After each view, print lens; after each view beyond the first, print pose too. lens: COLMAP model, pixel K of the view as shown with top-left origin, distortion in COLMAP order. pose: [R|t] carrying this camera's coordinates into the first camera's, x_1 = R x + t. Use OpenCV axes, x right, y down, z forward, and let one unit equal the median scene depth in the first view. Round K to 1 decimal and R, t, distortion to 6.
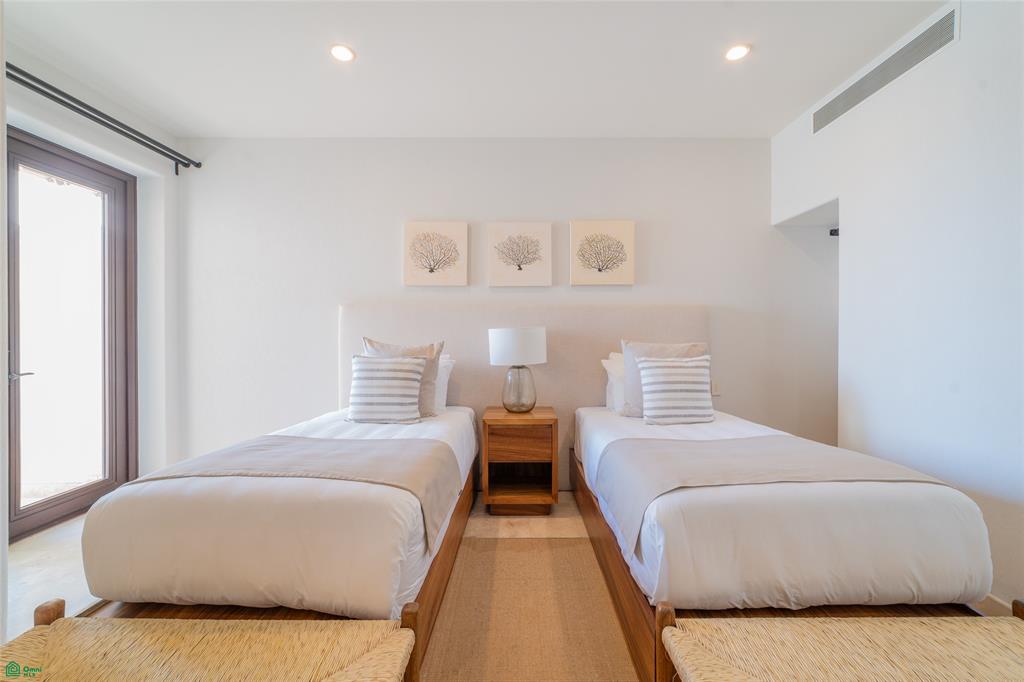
lens RADIAL K [[423.3, 0, 511.9], [0, 423.3, 318.9], [0, 0, 1]] dist [0.000272, 0.000010]
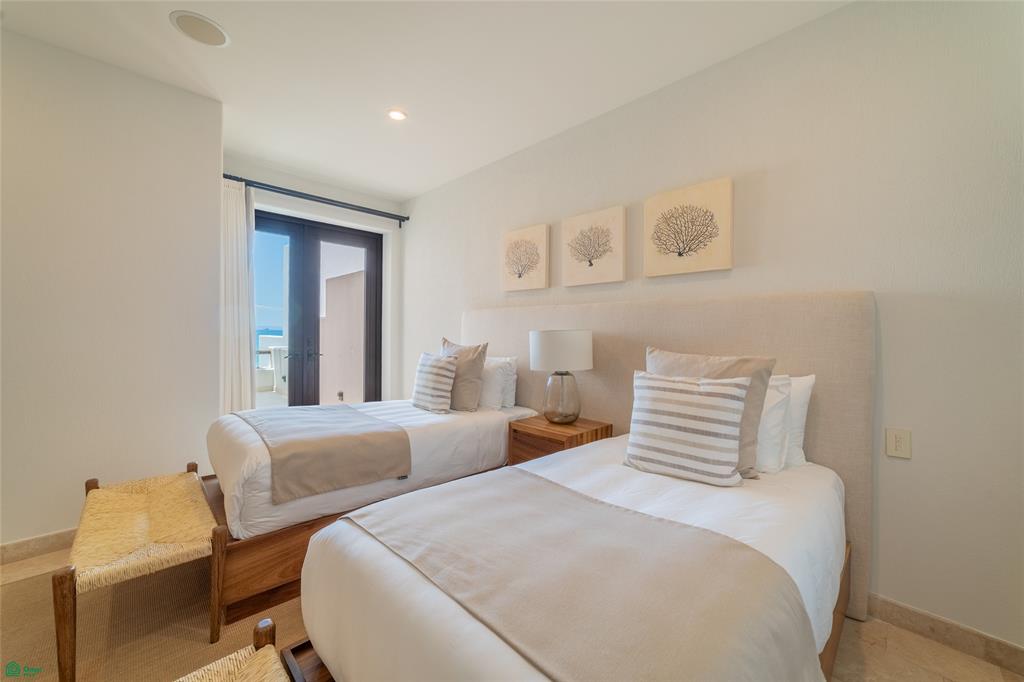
lens RADIAL K [[404.1, 0, 525.9], [0, 404.1, 323.6], [0, 0, 1]] dist [-0.001019, -0.000012]
pose [[0.699135, -0.008053, -0.714944, 0.537878], [0.015458, 0.999873, 0.003853, 0.001089], [0.714822, -0.013745, 0.699171, 0.305084]]
